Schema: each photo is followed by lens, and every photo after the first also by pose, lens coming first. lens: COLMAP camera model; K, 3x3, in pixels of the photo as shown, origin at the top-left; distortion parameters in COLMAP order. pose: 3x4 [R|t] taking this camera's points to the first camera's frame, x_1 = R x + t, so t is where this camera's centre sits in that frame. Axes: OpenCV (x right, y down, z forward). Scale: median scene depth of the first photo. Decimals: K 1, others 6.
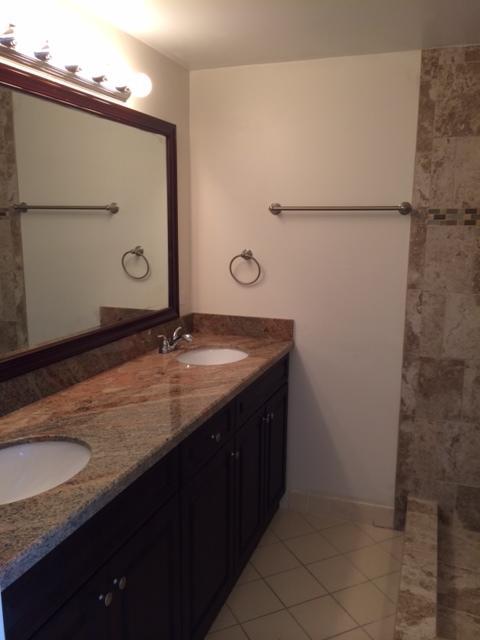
lens RADIAL K [[549.5, 0, 246.5], [0, 549.5, 319.1], [0, 0, 1]] dist [0.059063, -0.073739]
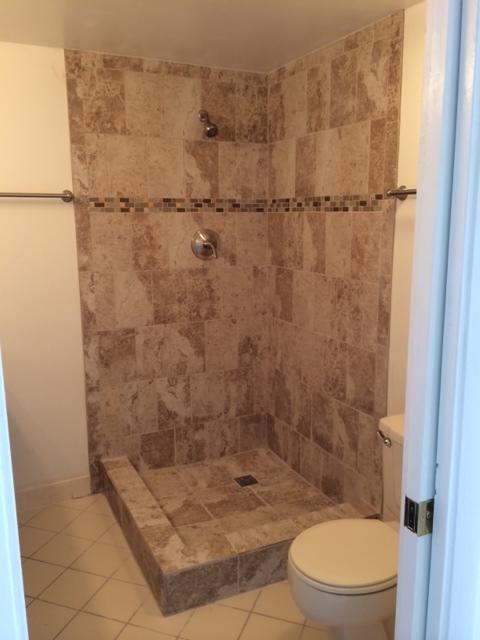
lens RADIAL K [[549.5, 0, 243.7], [0, 549.5, 319.7], [0, 0, 1]] dist [0.059063, -0.073739]
pose [[0.700730, -0.144695, 0.698599, -0.255586], [0.132057, 0.988602, 0.072302, 0.003157], [-0.701098, 0.041591, 0.711851, 0.009003]]
